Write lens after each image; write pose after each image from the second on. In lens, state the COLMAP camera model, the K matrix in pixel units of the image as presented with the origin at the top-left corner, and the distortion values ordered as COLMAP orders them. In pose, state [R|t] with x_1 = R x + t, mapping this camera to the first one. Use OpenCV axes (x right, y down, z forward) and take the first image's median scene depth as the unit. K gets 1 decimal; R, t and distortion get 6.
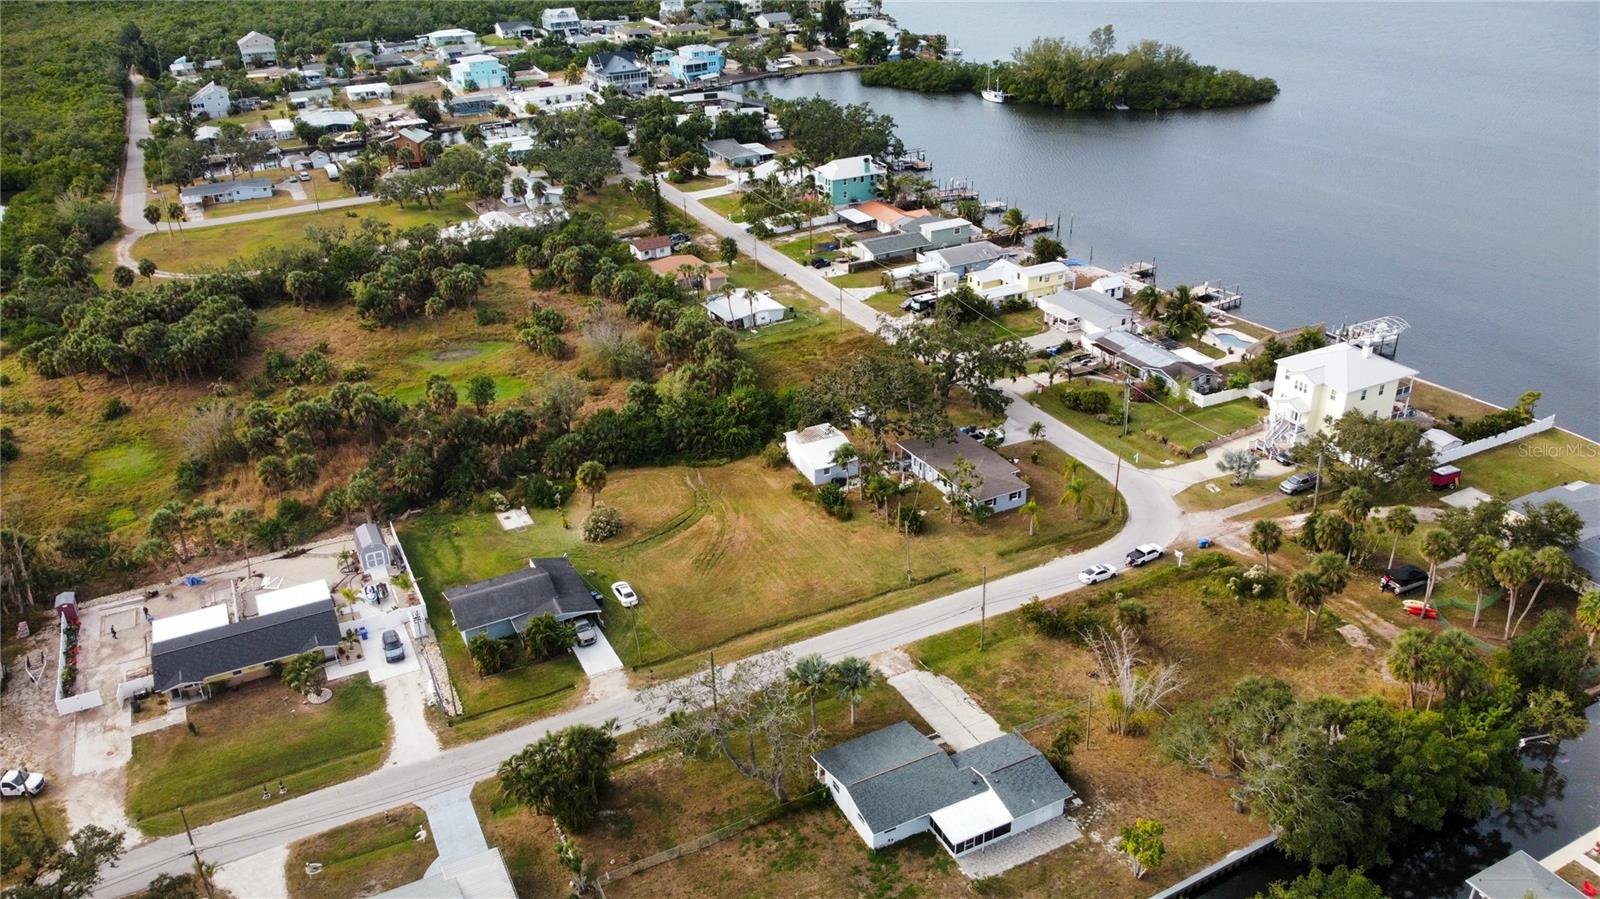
lens RADIAL K [[1211.9, 0, 792.8], [0, 1211.9, 446.2], [0, 0, 1]] dist [0.004048, -0.007774]
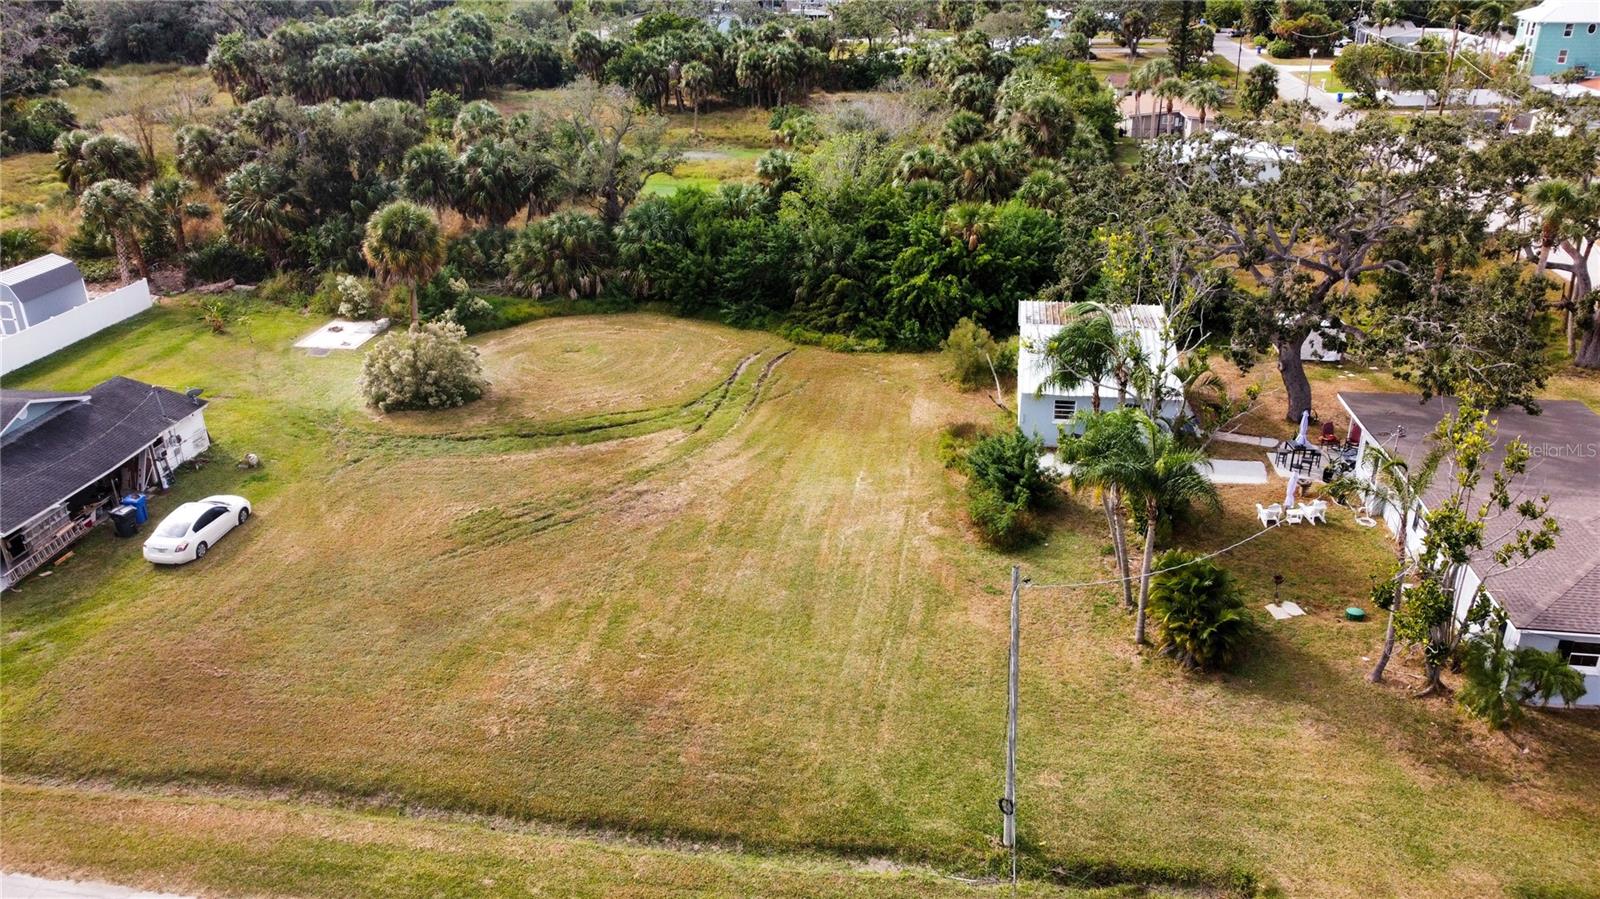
lens RADIAL K [[1211.9, 0, 792.8], [0, 1211.9, 446.2], [0, 0, 1]] dist [0.004048, -0.007774]
pose [[0.818156, 0.246524, -0.519467, 0.151772], [-0.268556, 0.962668, 0.033880, 0.041405], [0.508427, 0.111787, 0.853819, 0.734365]]
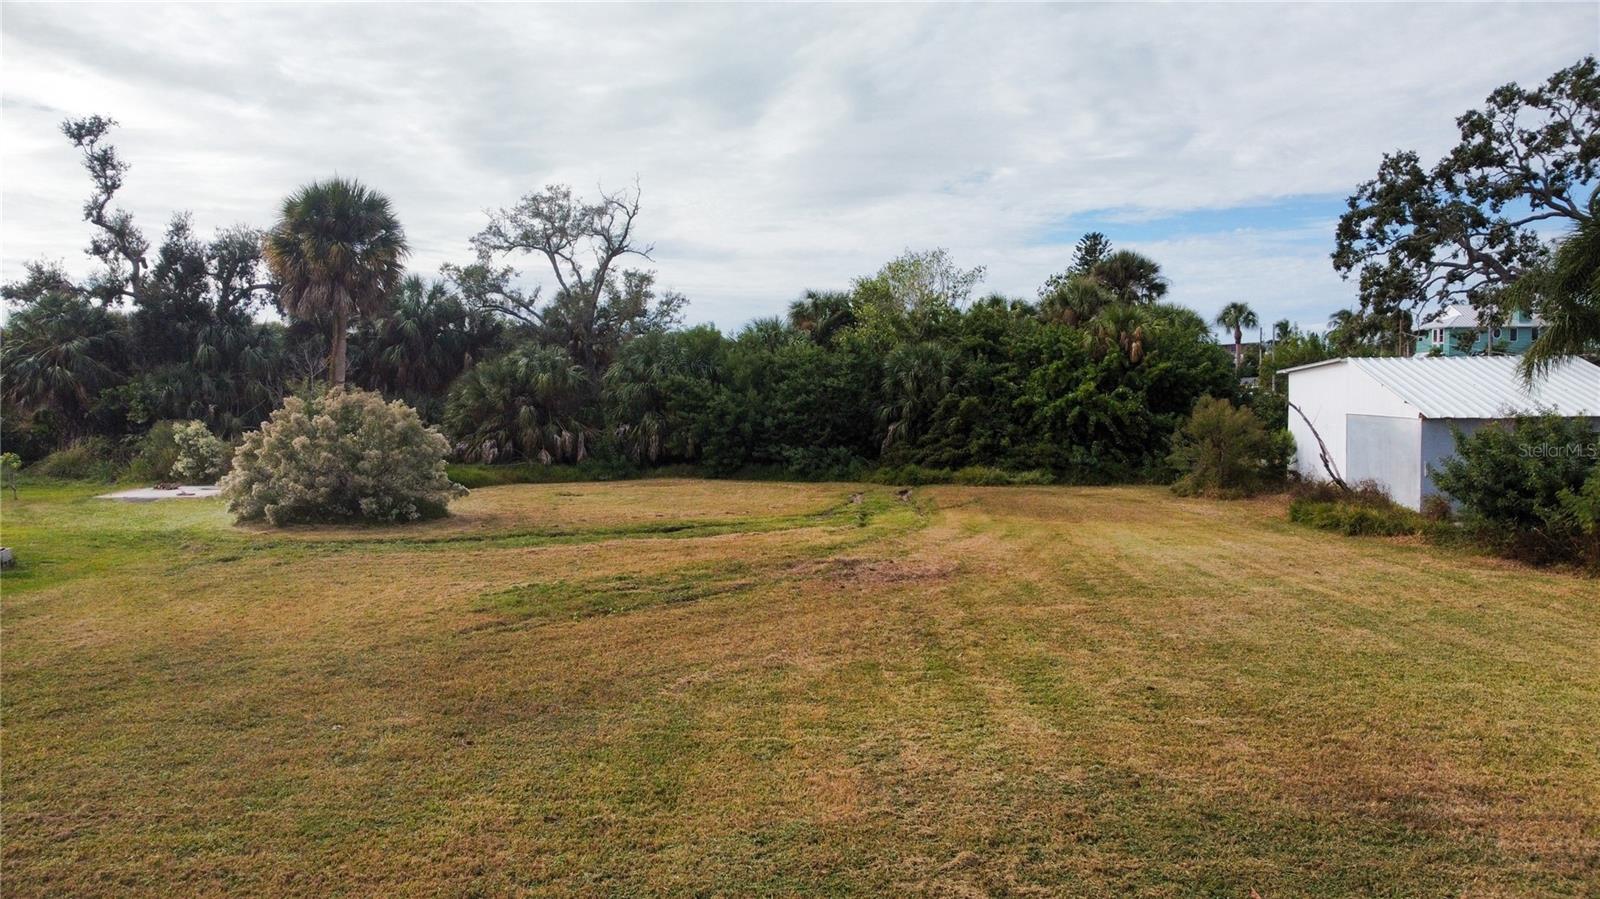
lens RADIAL K [[1211.9, 0, 792.8], [0, 1211.9, 446.2], [0, 0, 1]] dist [0.004048, -0.007774]
pose [[0.900288, 0.042951, -0.433170, 0.011972], [-0.211478, 0.912946, -0.349007, 0.121107], [0.380471, 0.405813, 0.830998, 0.852171]]
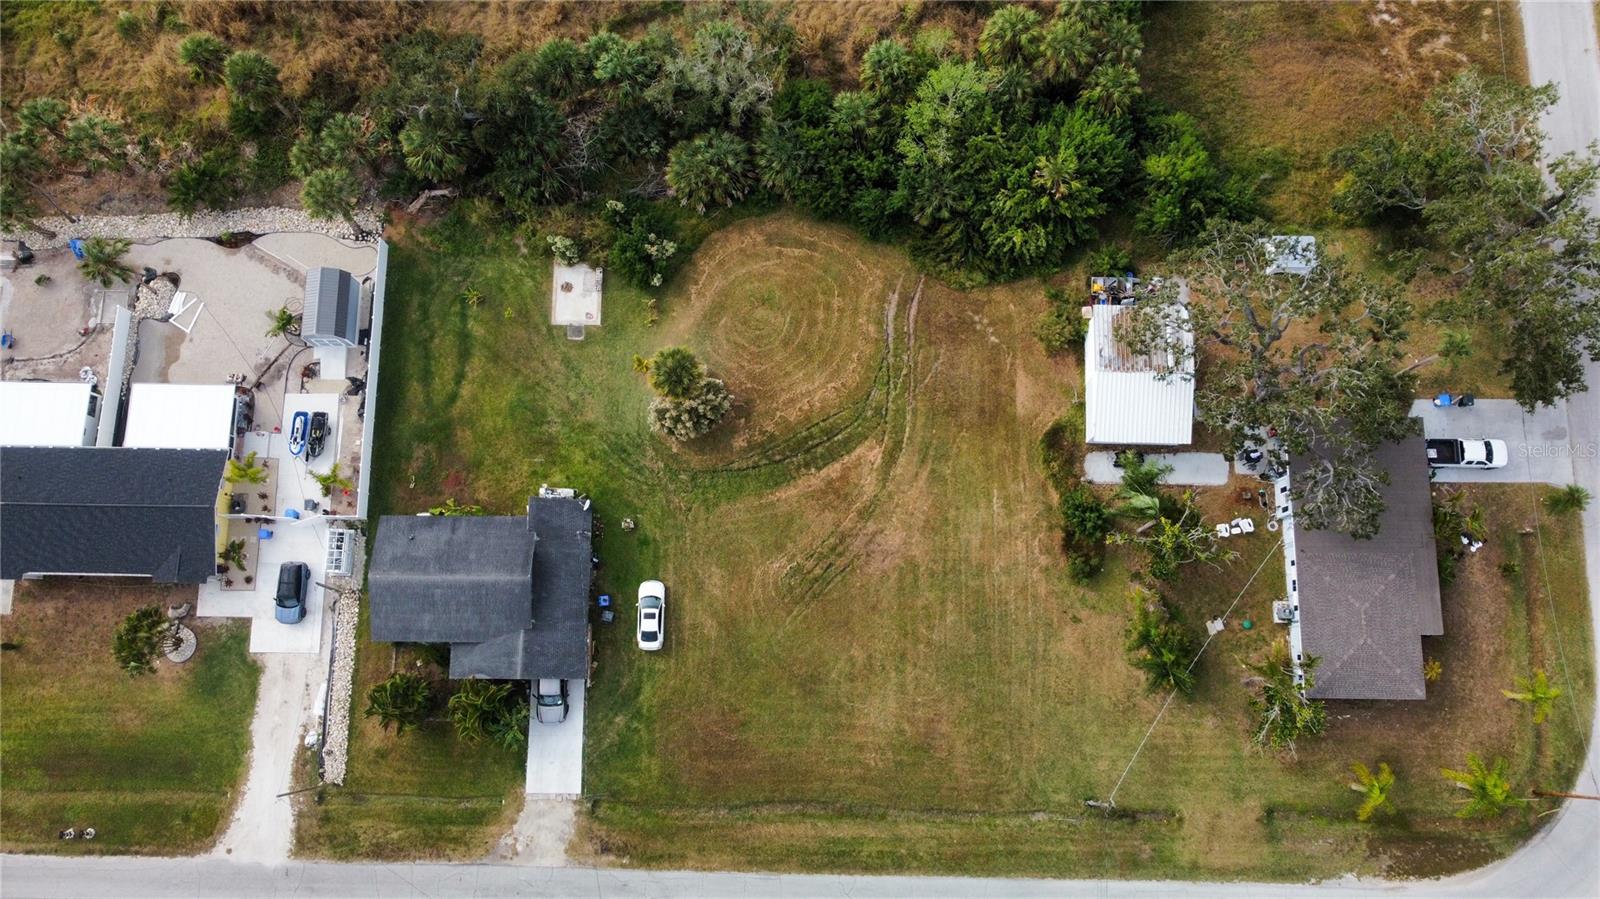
lens RADIAL K [[1211.9, 0, 792.8], [0, 1211.9, 446.2], [0, 0, 1]] dist [0.004048, -0.007774]
pose [[0.889299, 0.450930, -0.076219, -0.061245], [-0.210691, 0.551894, 0.806859, -0.408044], [0.405902, -0.701481, 0.585806, 0.671803]]
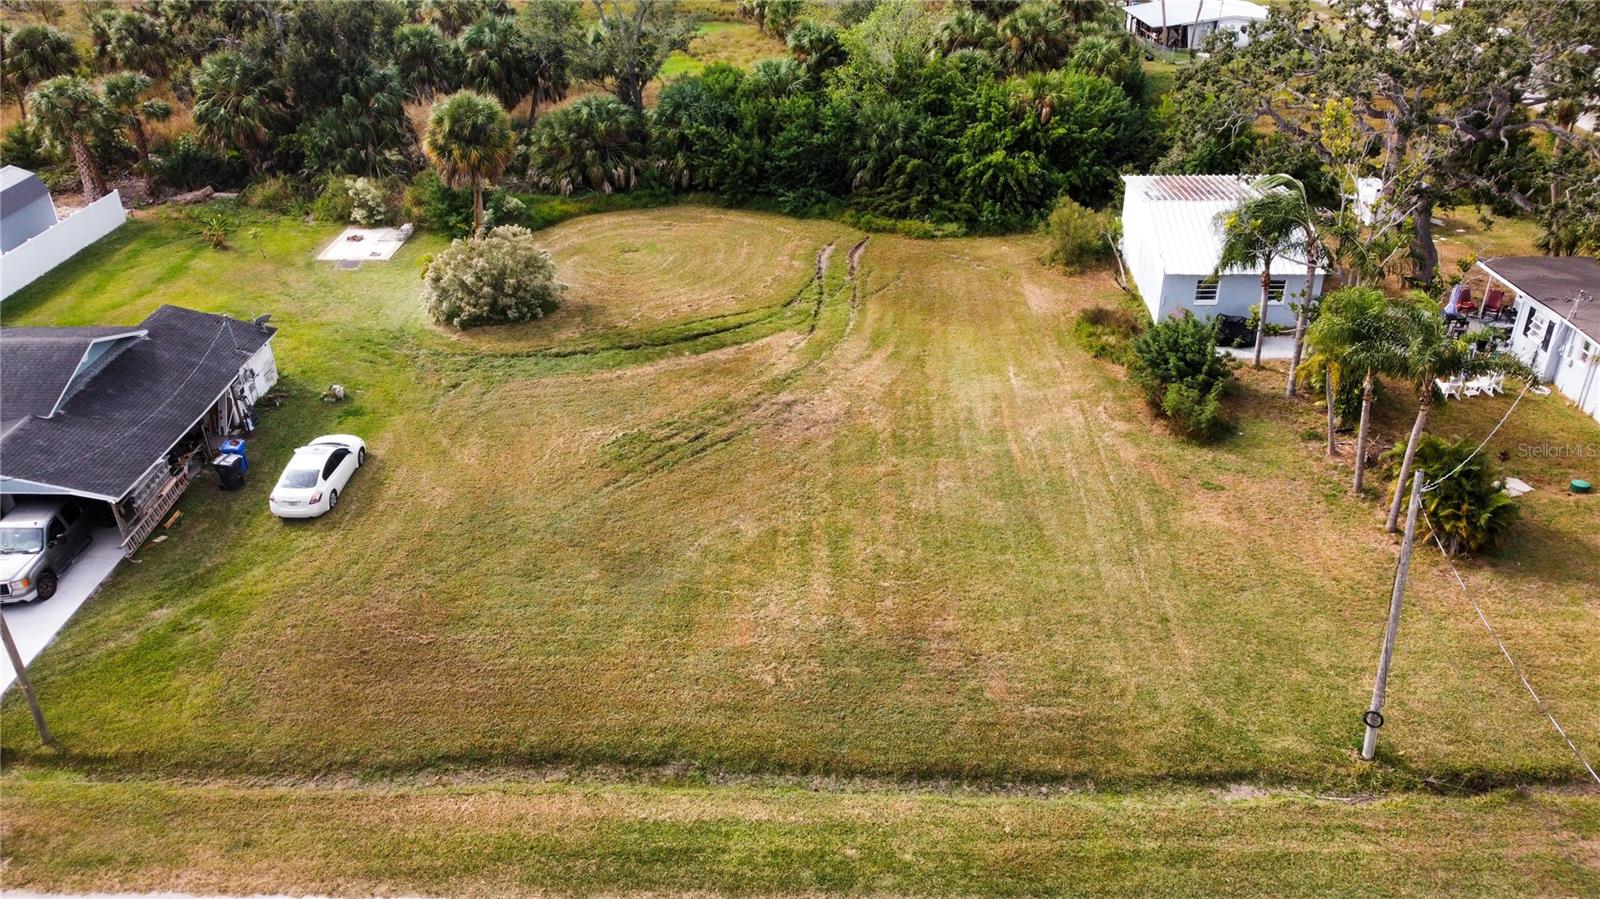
lens RADIAL K [[1211.9, 0, 792.8], [0, 1211.9, 446.2], [0, 0, 1]] dist [0.004048, -0.007774]
pose [[0.882540, 0.240918, -0.403834, 0.075533], [-0.219094, 0.970545, 0.100197, 0.055705], [0.416078, 0.000050, 0.909329, 0.719152]]
